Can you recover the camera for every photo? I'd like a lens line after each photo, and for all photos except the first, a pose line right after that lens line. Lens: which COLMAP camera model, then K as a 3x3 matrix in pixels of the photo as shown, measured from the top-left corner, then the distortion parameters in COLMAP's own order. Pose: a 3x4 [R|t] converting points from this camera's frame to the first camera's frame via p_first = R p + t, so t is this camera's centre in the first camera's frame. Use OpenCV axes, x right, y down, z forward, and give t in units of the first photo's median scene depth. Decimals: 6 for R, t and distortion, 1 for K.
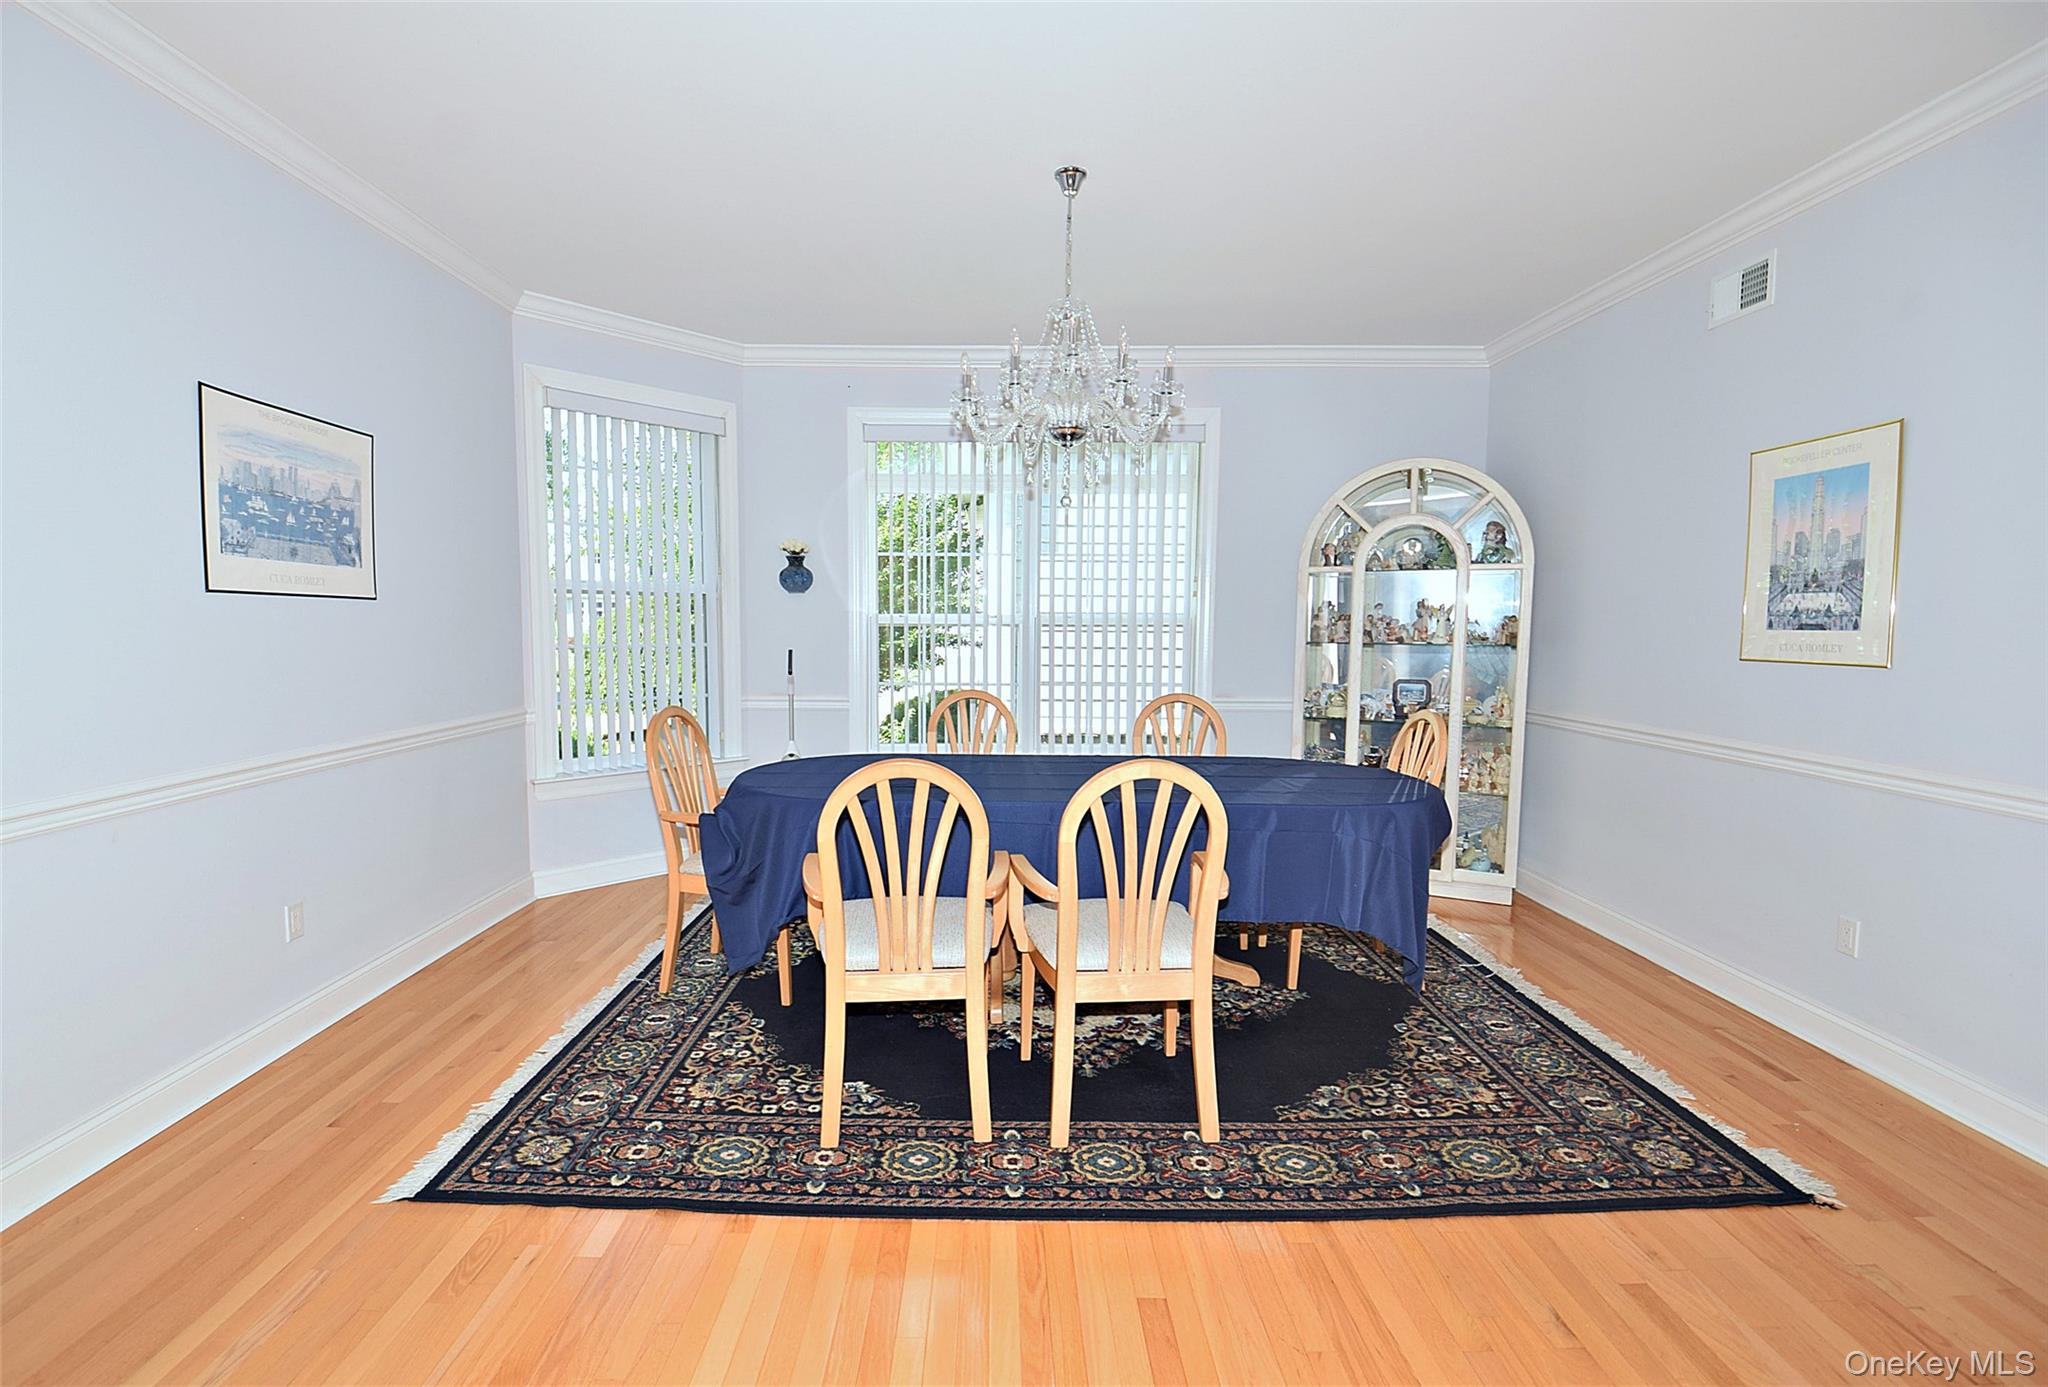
lens RADIAL K [[906.1, 0, 978.7], [0, 906.1, 696.4], [0, 0, 1]] dist [0.022672, -0.043775]
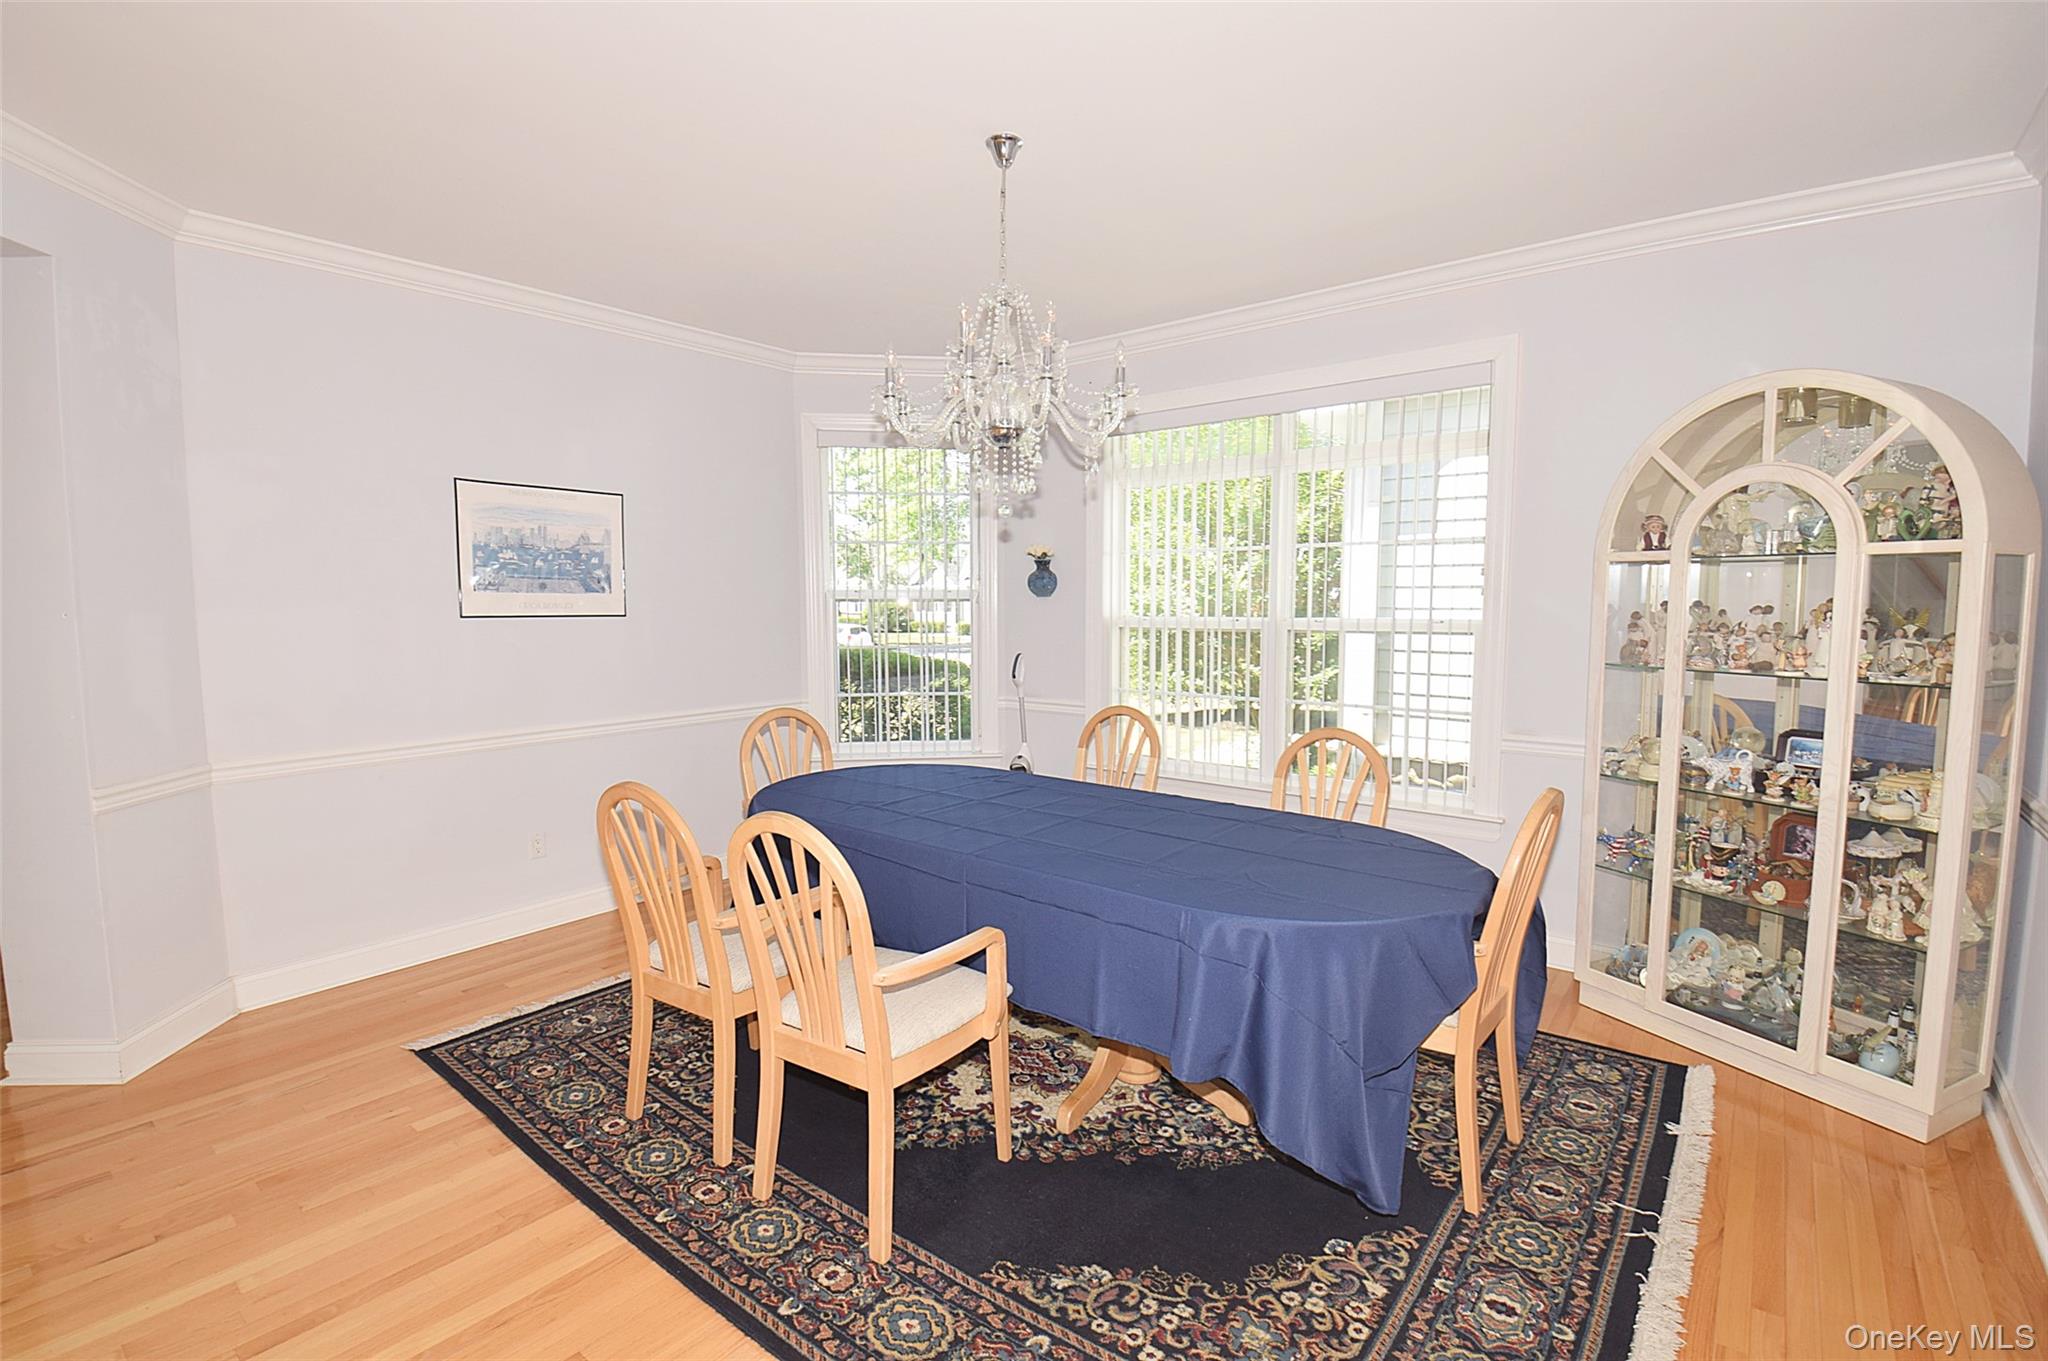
lens RADIAL K [[928.0, 0, 1024.0], [0, 928.0, 680.5], [0, 0, 1]] dist [-0.015056, -0.000679]
pose [[0.789871, 0.043927, -0.611698, 0.712298], [-0.042142, 0.998961, 0.017319, -0.067328], [0.611823, 0.012098, 0.790902, 0.311595]]
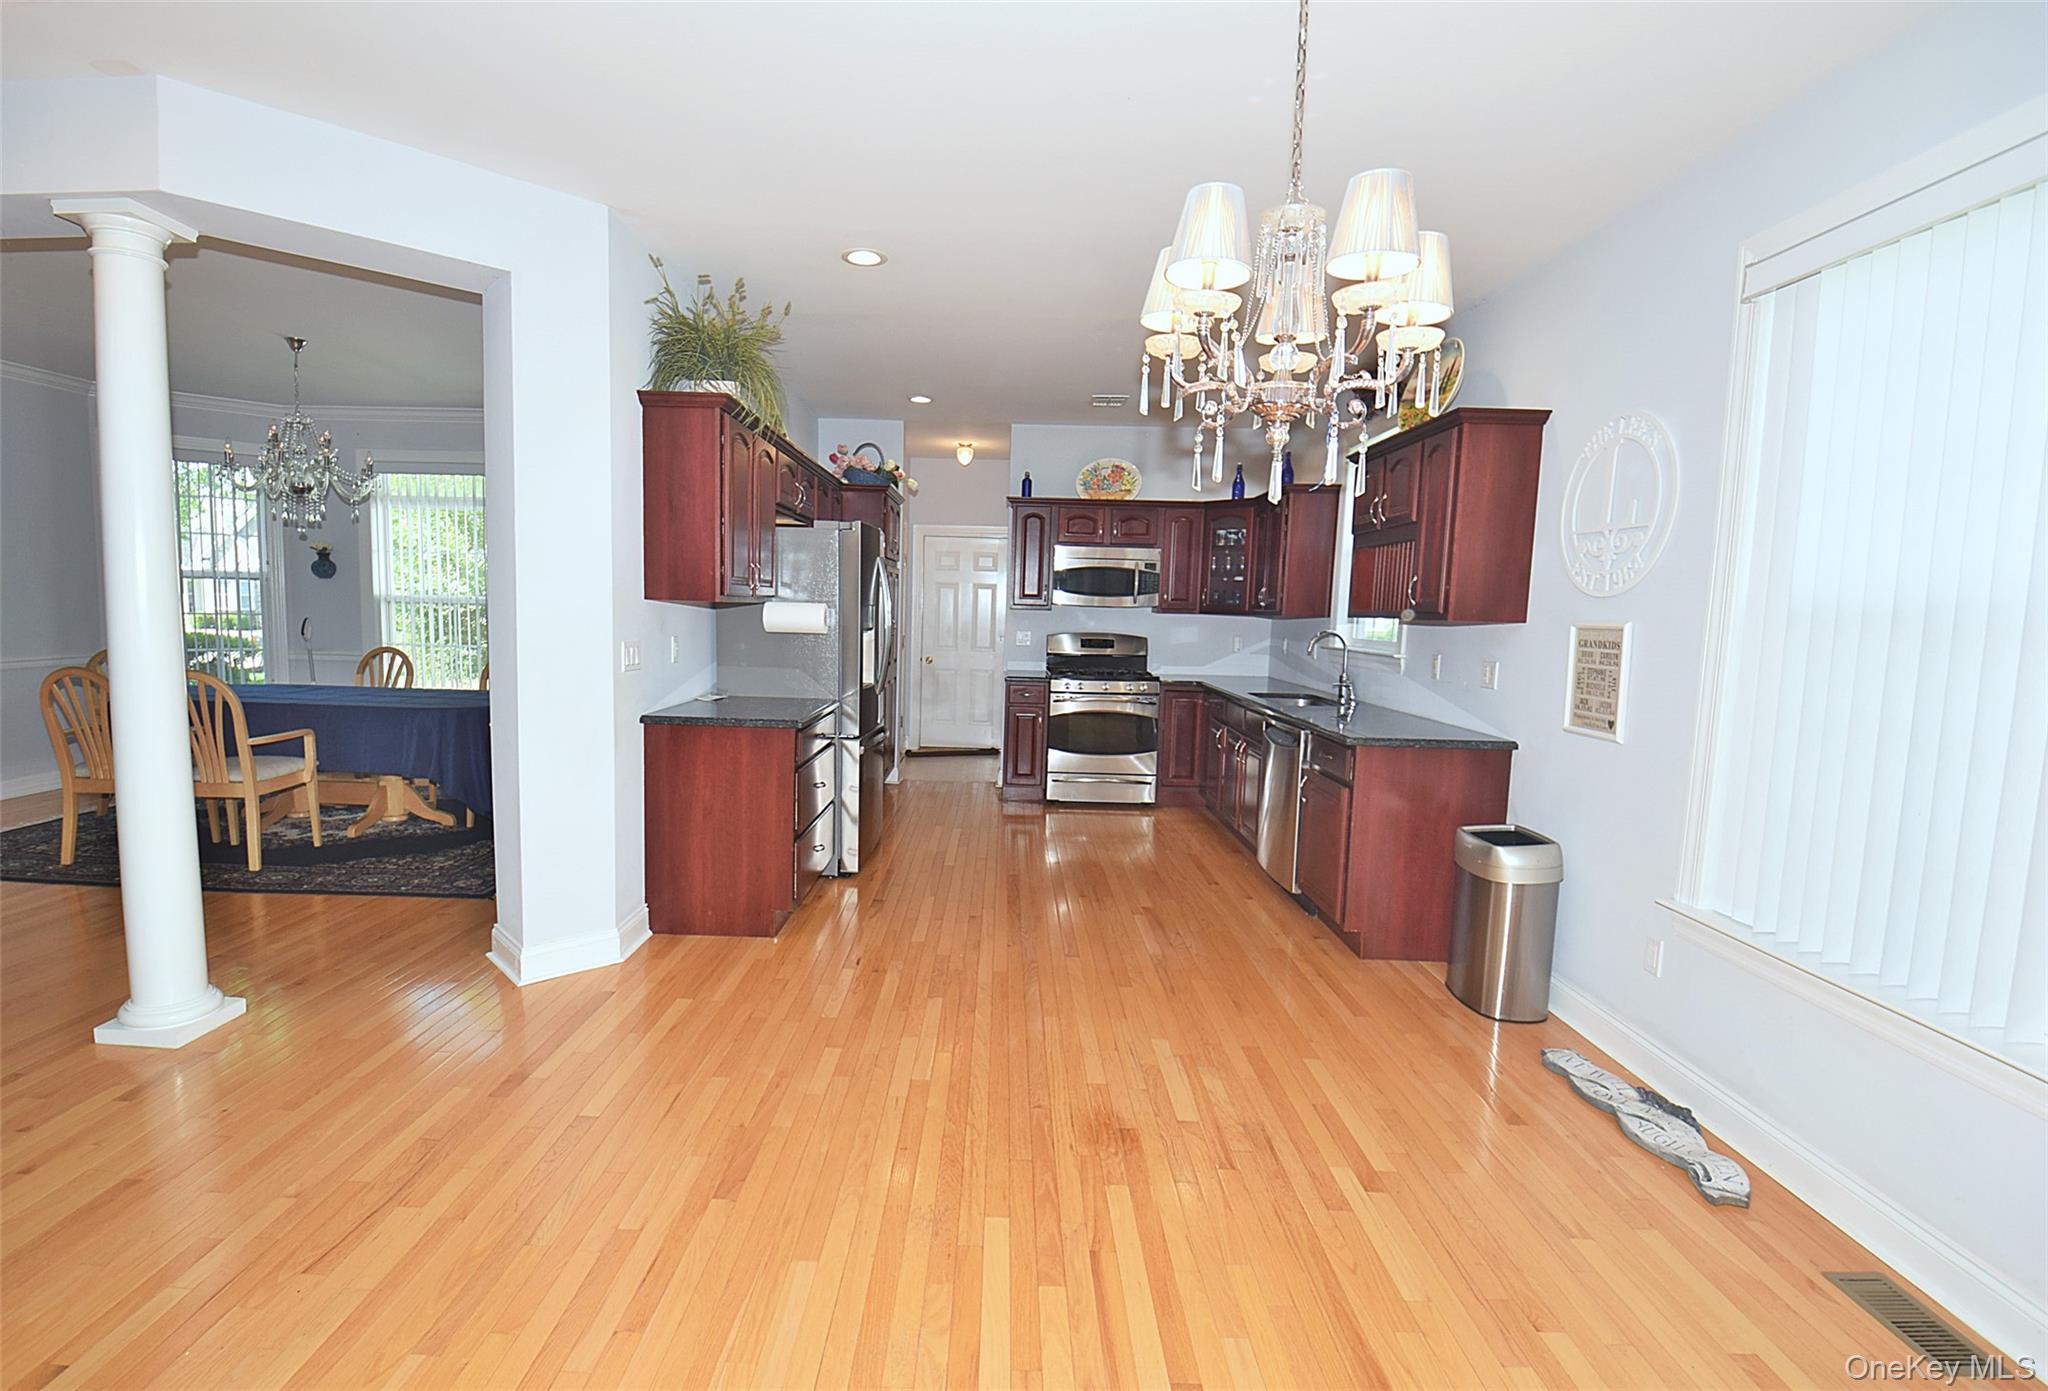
lens RADIAL K [[906.1, 0, 978.7], [0, 906.1, 698.4], [0, 0, 1]] dist [0.022672, -0.043775]
pose [[0.999745, 0.020465, -0.009520, 1.464933], [-0.020268, 0.999587, 0.020374, 0.042870], [0.009933, -0.020176, 0.999747, -0.726711]]
